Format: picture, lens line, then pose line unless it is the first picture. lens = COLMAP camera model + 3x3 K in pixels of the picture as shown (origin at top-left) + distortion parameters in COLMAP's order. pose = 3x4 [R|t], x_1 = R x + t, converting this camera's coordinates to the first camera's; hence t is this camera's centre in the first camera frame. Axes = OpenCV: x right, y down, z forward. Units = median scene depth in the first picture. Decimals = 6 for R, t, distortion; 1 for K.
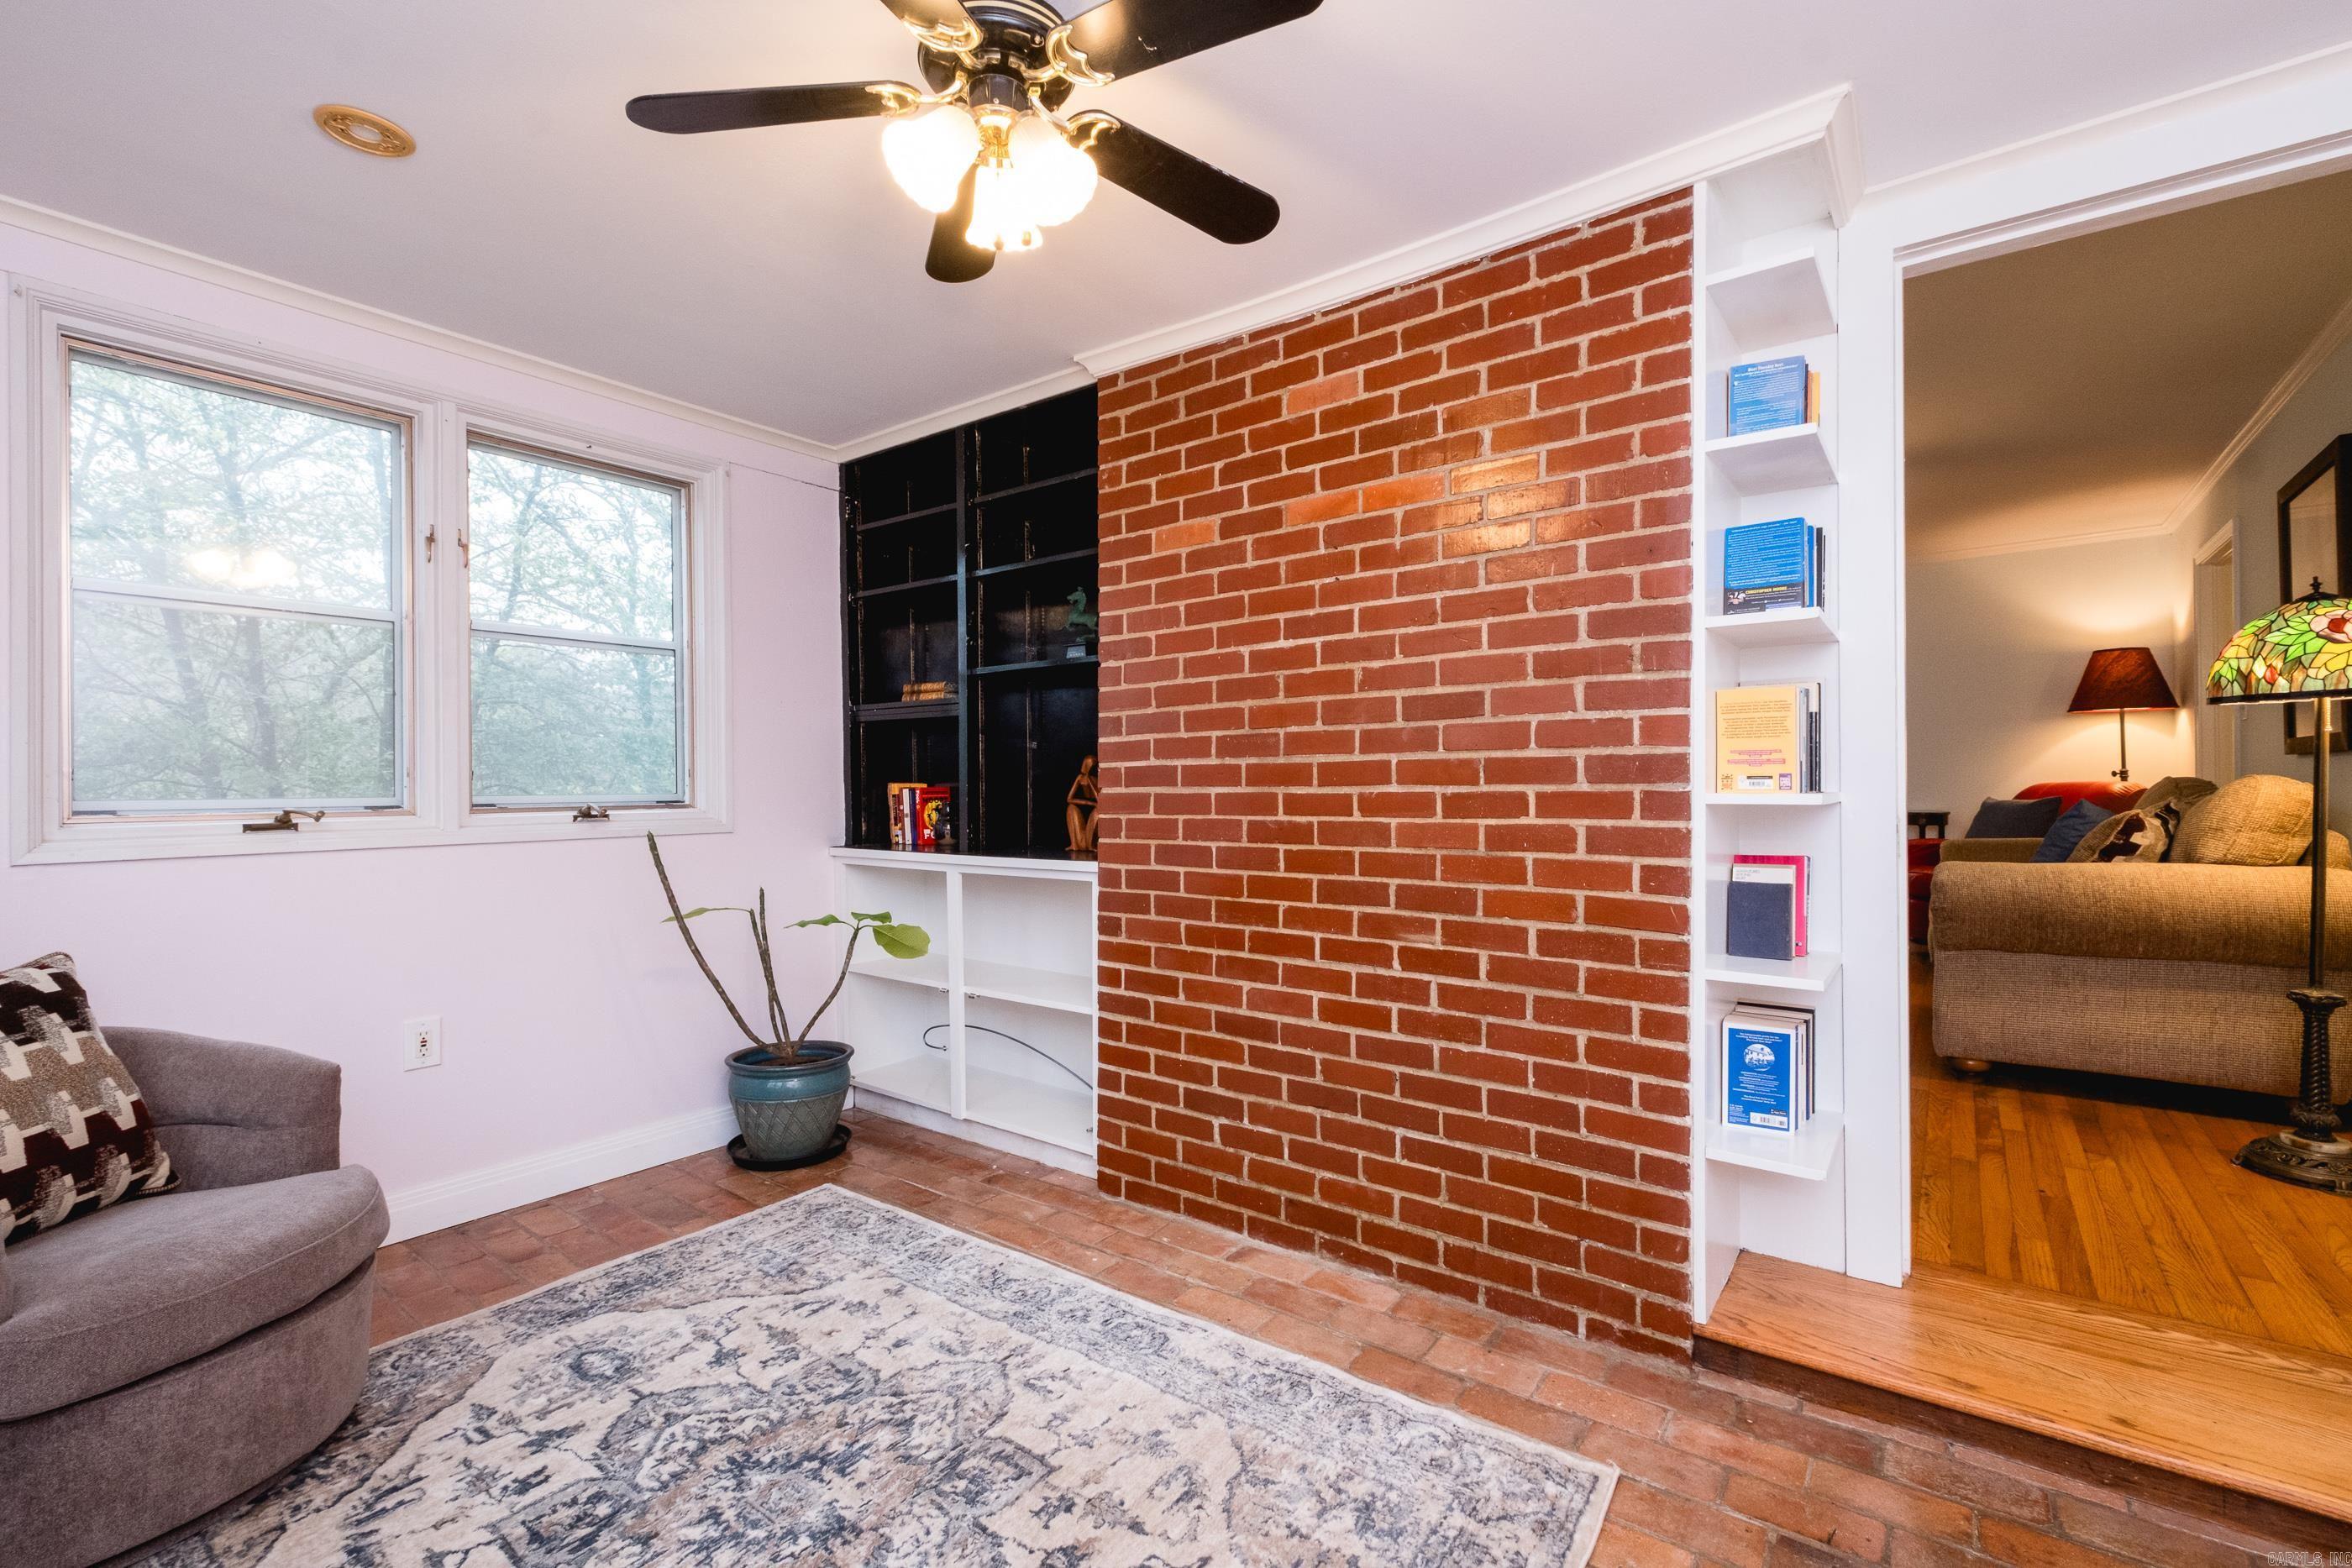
lens RADIAL K [[1026.5, 0, 1185.1], [0, 1026.5, 777.4], [0, 0, 1]] dist [0.006416, -0.003275]
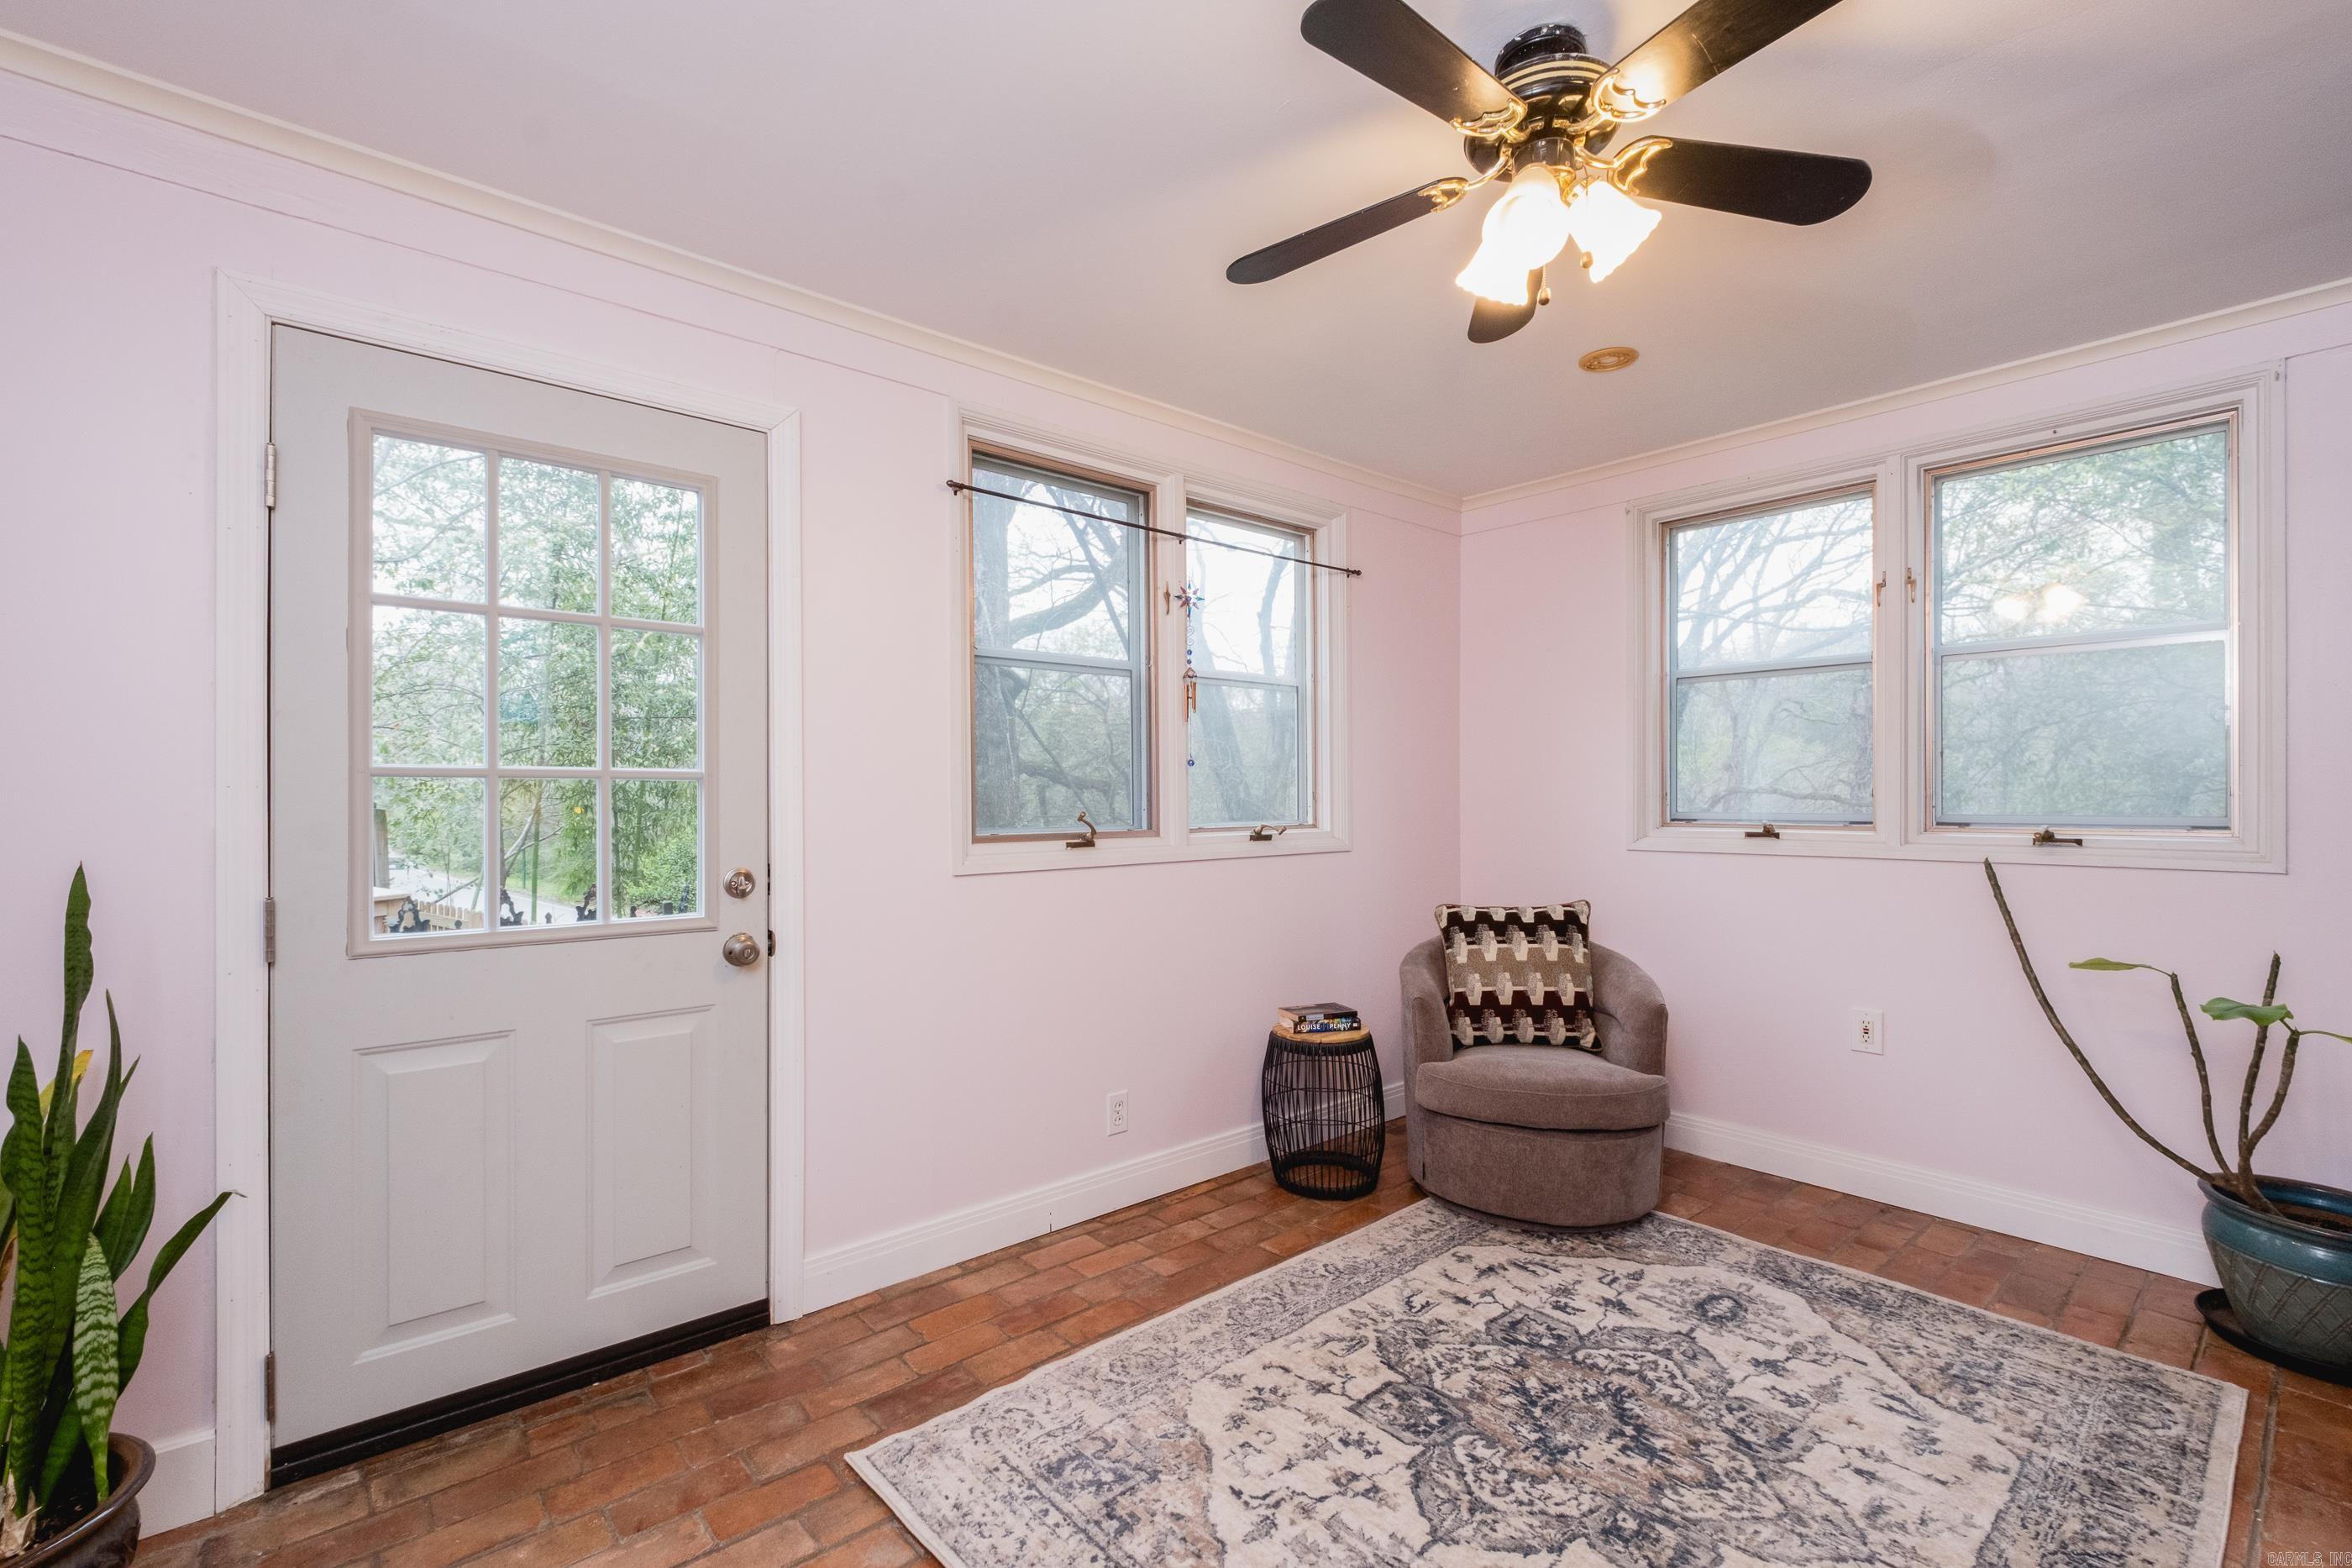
lens RADIAL K [[1026.5, 0, 1190.5], [0, 1026.5, 793.7], [0, 0, 1]] dist [0.006416, -0.003275]
pose [[-0.200728, 0.005040, -0.979634, 0.682065], [0.007705, 0.999964, 0.003566, -0.018803], [0.979617, -0.006833, -0.200759, 0.646031]]
